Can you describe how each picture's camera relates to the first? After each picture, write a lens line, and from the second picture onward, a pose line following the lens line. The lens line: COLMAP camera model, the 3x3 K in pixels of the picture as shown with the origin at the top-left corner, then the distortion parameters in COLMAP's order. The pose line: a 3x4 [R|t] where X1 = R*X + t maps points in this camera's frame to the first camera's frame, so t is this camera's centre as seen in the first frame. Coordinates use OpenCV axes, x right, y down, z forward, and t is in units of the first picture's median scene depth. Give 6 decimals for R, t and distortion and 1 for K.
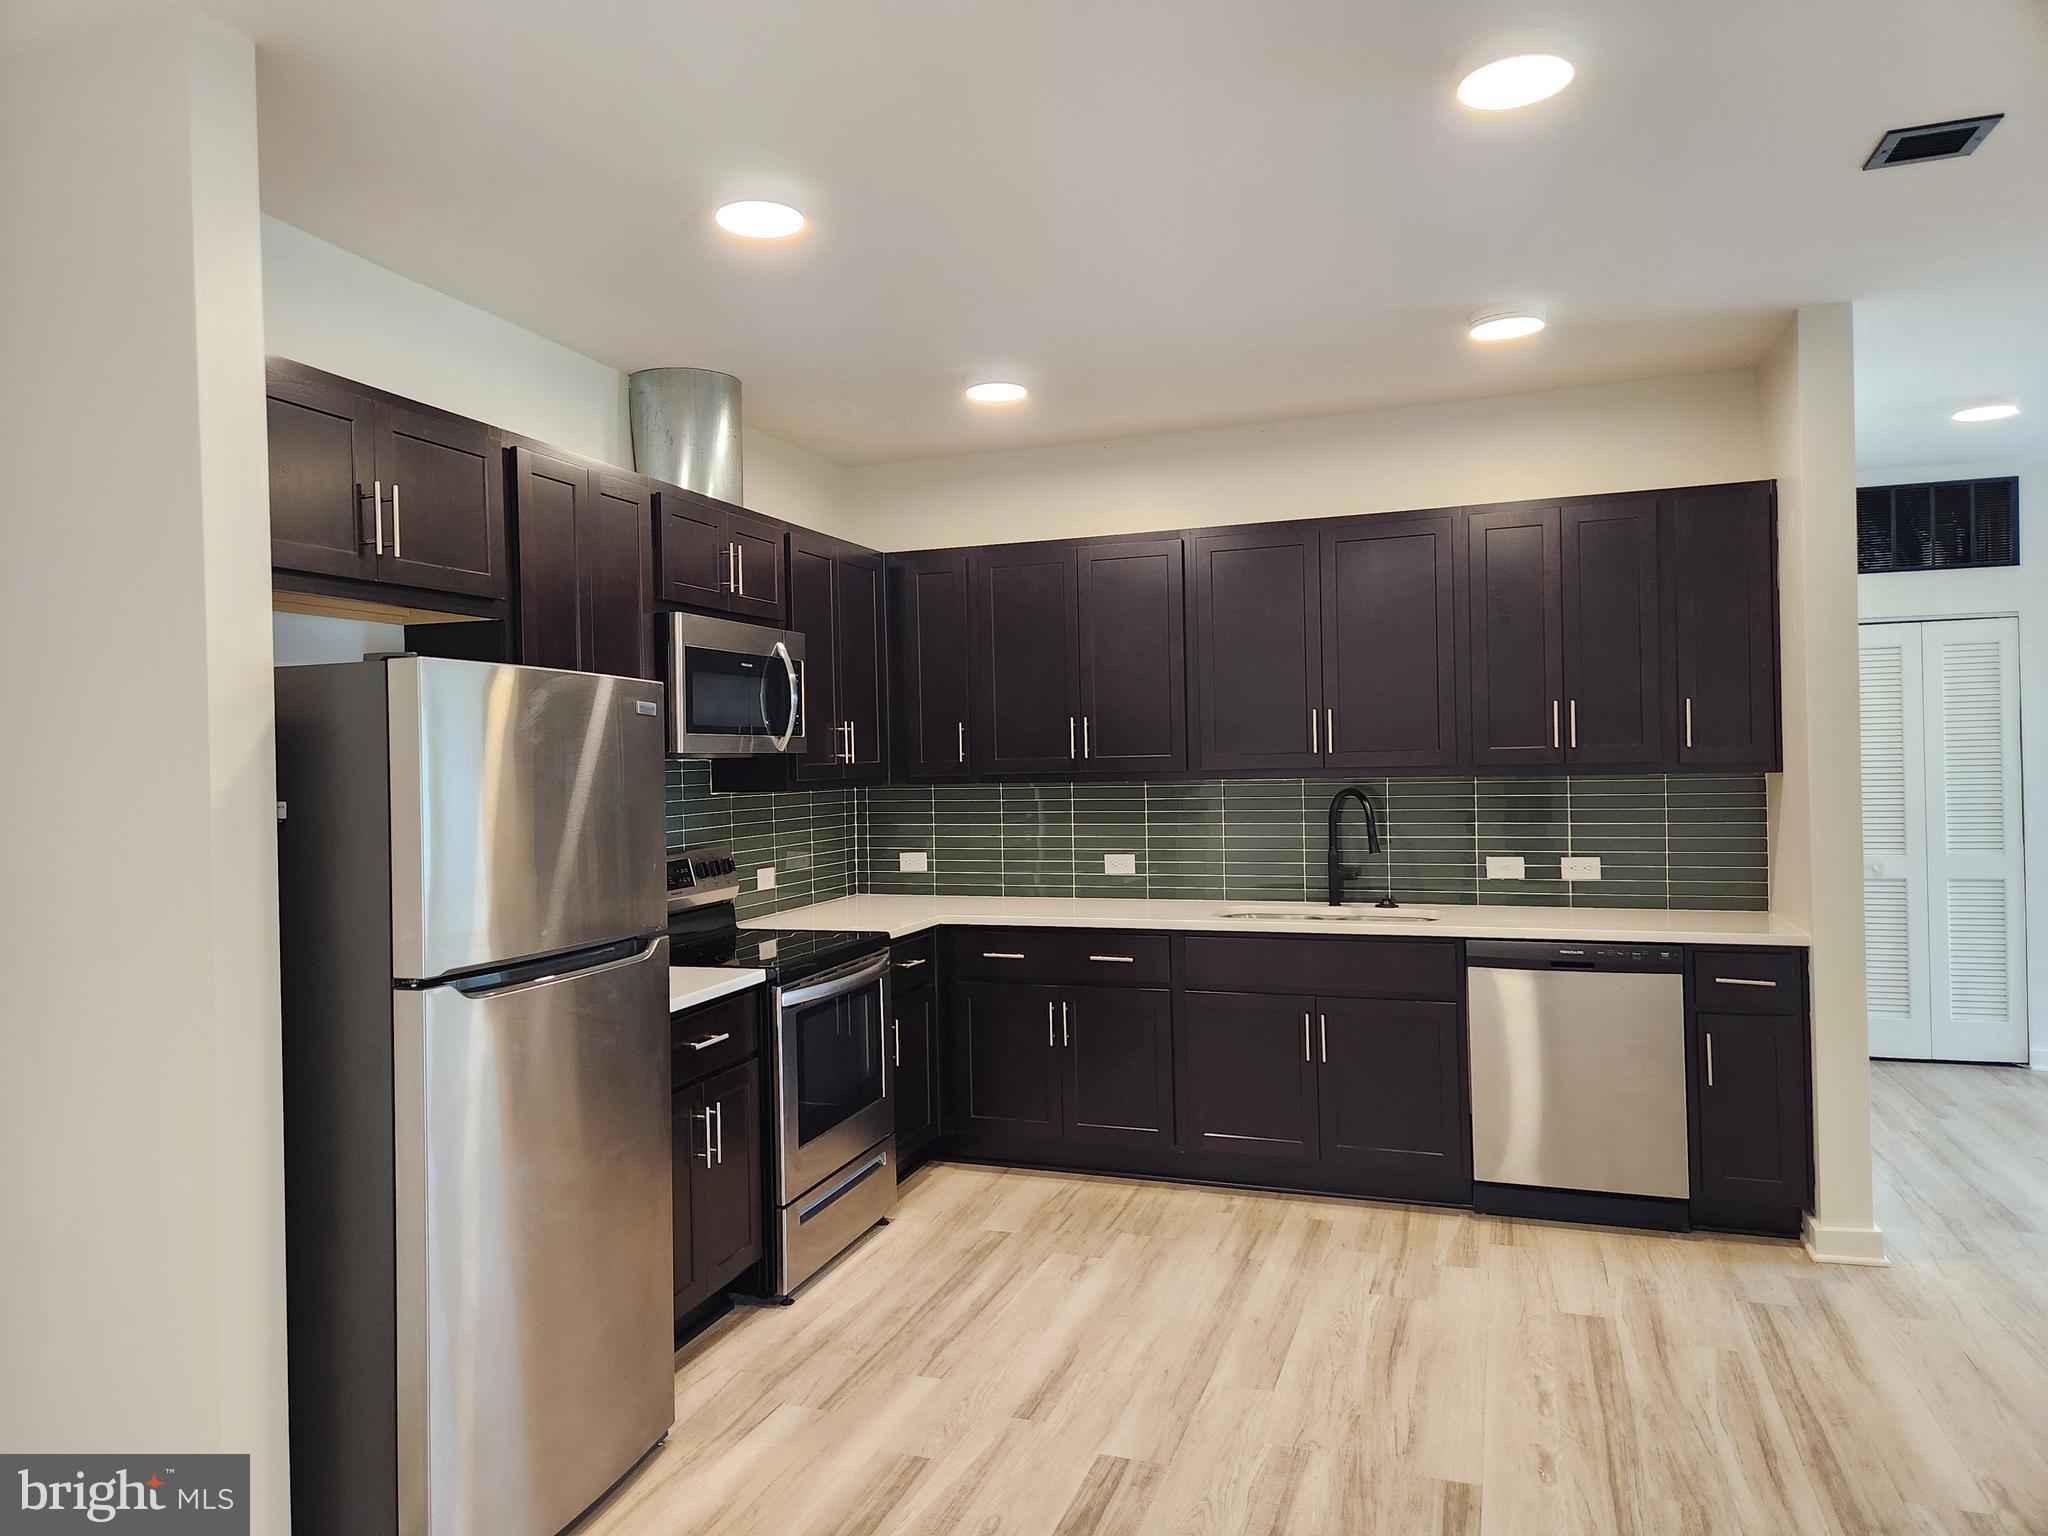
lens RADIAL K [[1391.8, 0, 994.7], [0, 1391.8, 759.1], [0, 0, 1]] dist [0.071347, -0.064465]
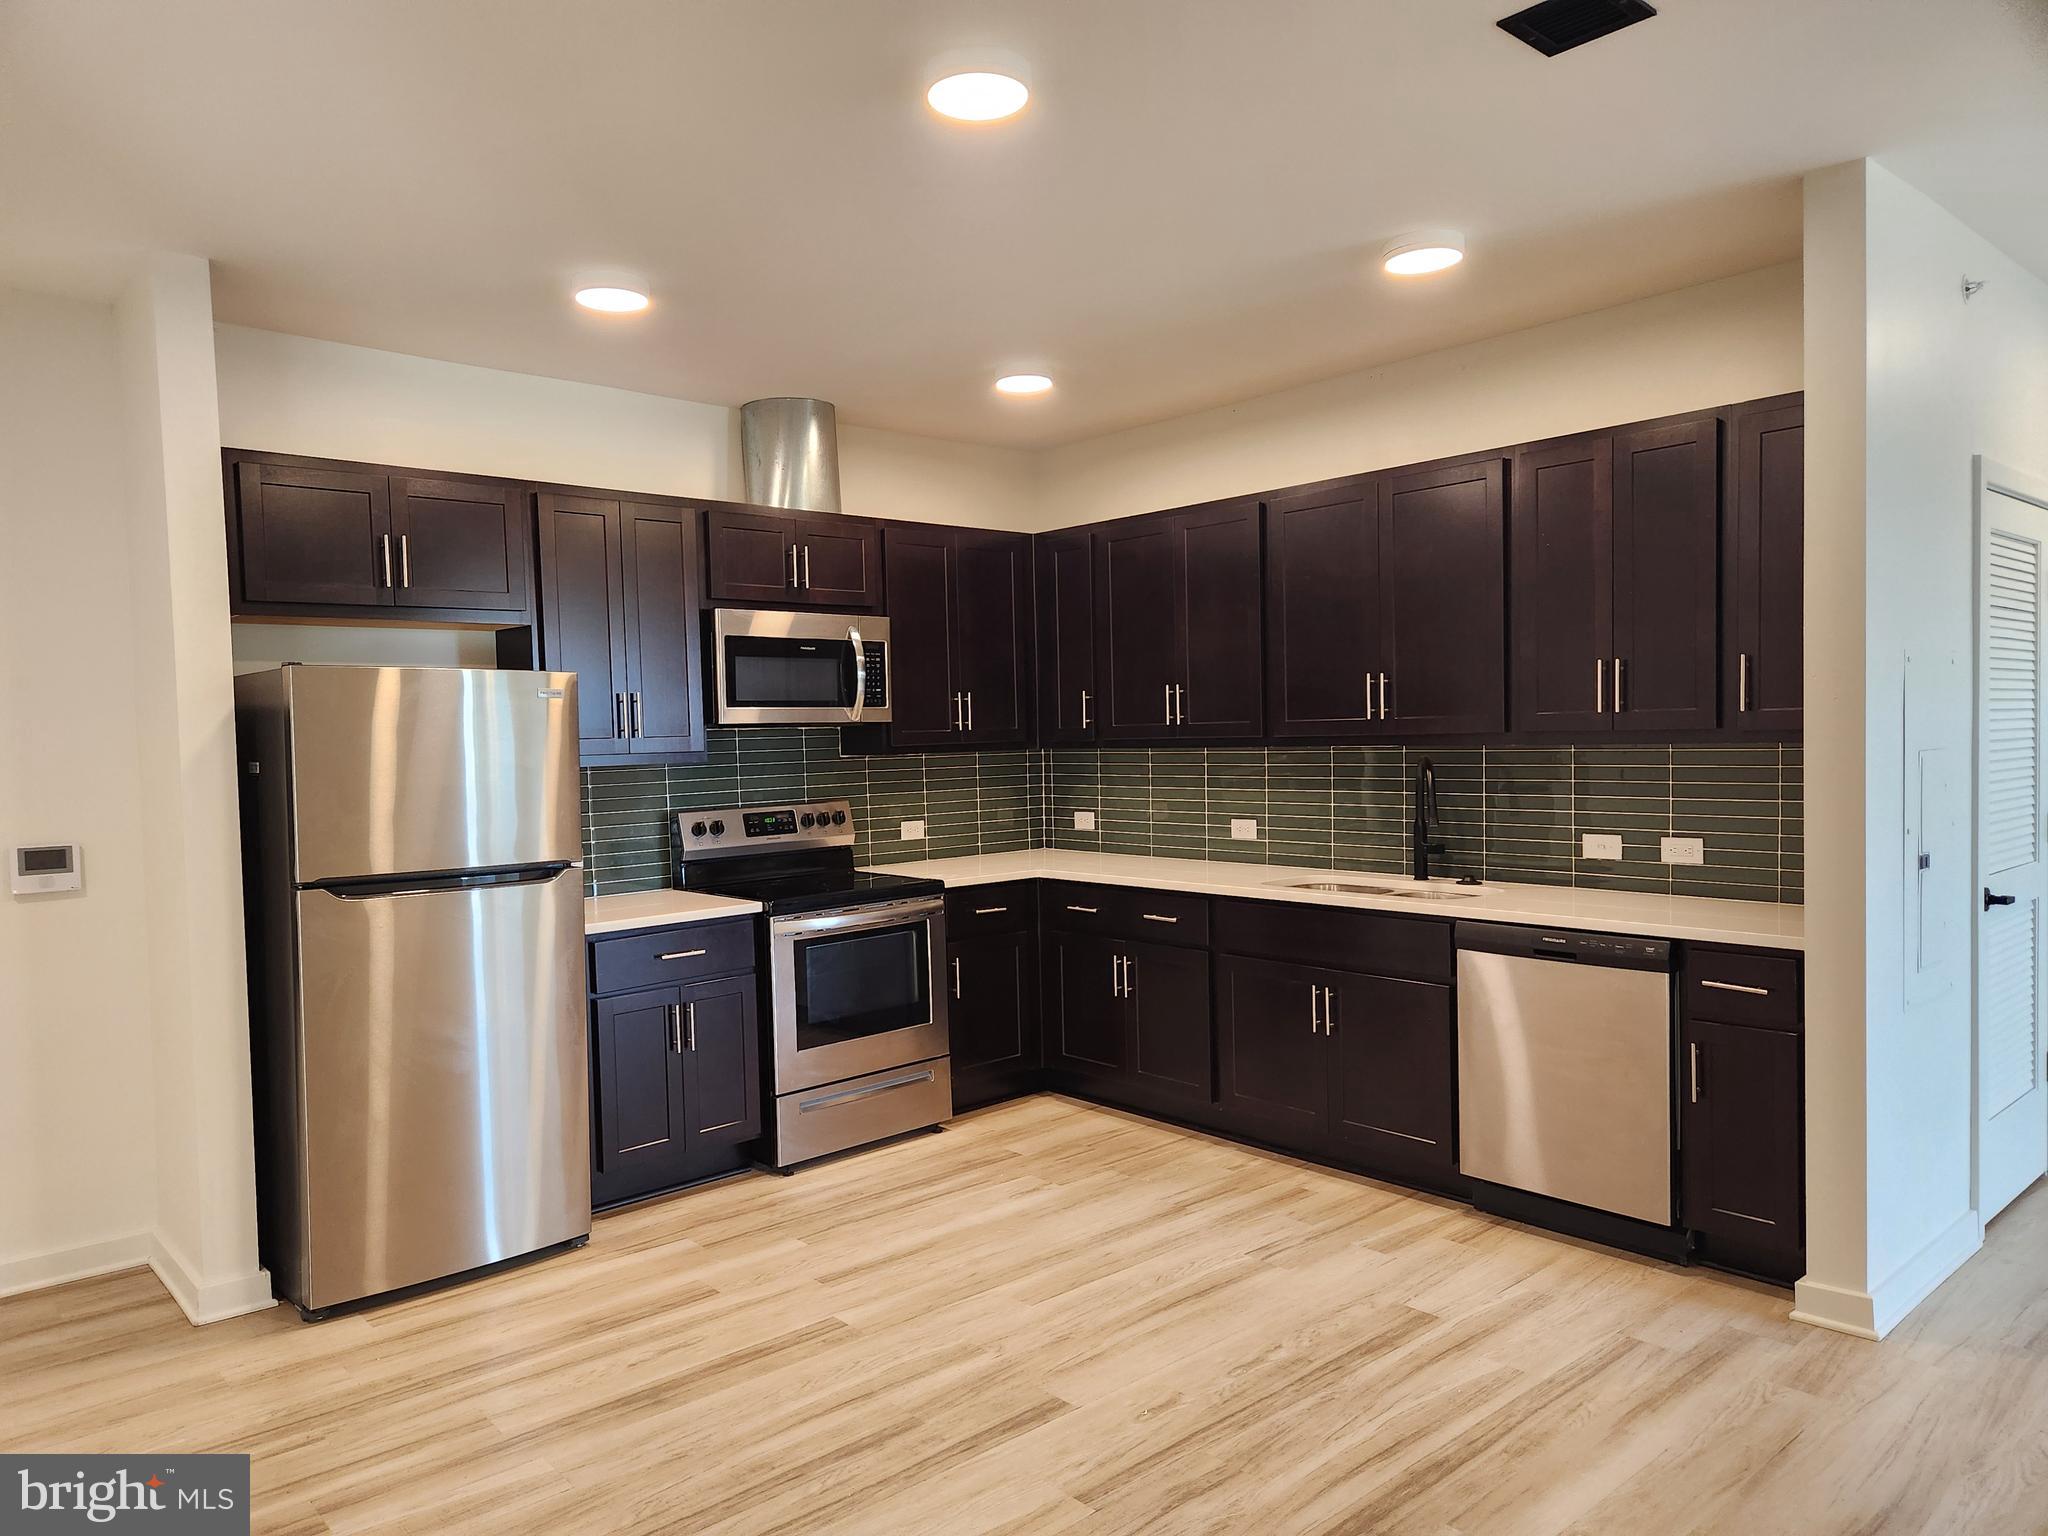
lens RADIAL K [[1391.8, 0, 977.9], [0, 1391.8, 789.1], [0, 0, 1]] dist [0.071347, -0.064465]
pose [[0.871450, 0.020913, -0.490038, 0.541699], [0.005200, 0.998641, 0.051866, -0.008957], [0.490457, -0.047747, 0.870157, 0.035820]]
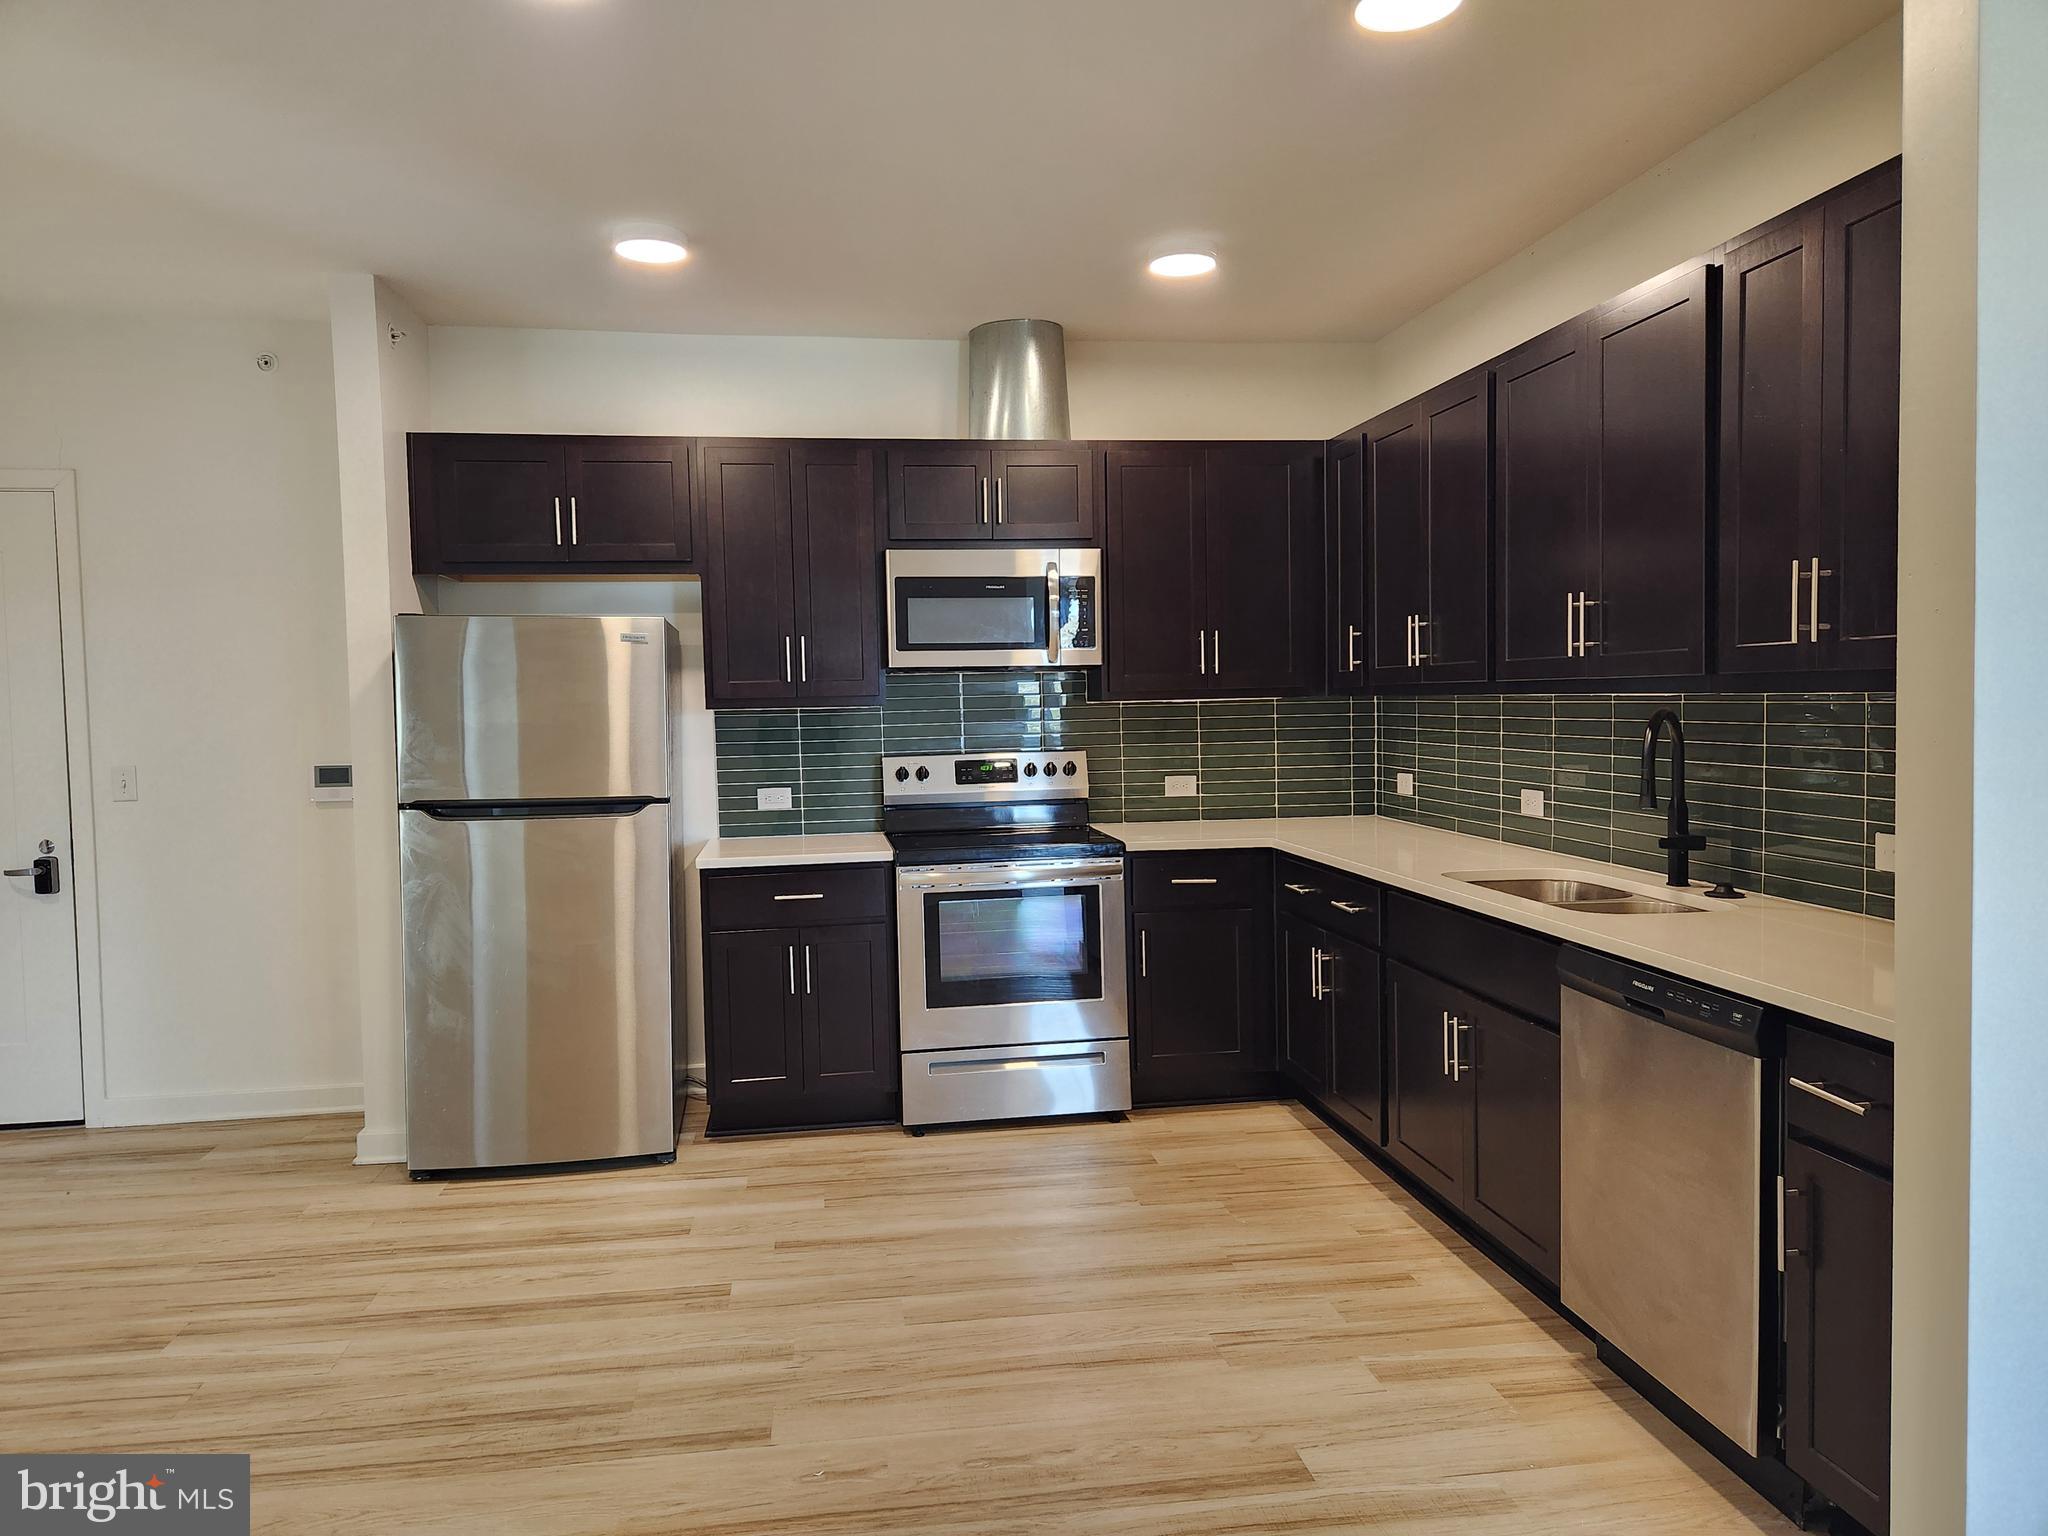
lens RADIAL K [[1391.8, 0, 983.4], [0, 1391.8, 765.7], [0, 0, 1]] dist [0.071347, -0.064465]
pose [[0.457762, 0.056249, -0.887294, 0.831495], [0.008913, 0.997656, 0.067843, -0.000491], [0.889030, -0.038965, 0.456188, 0.488291]]
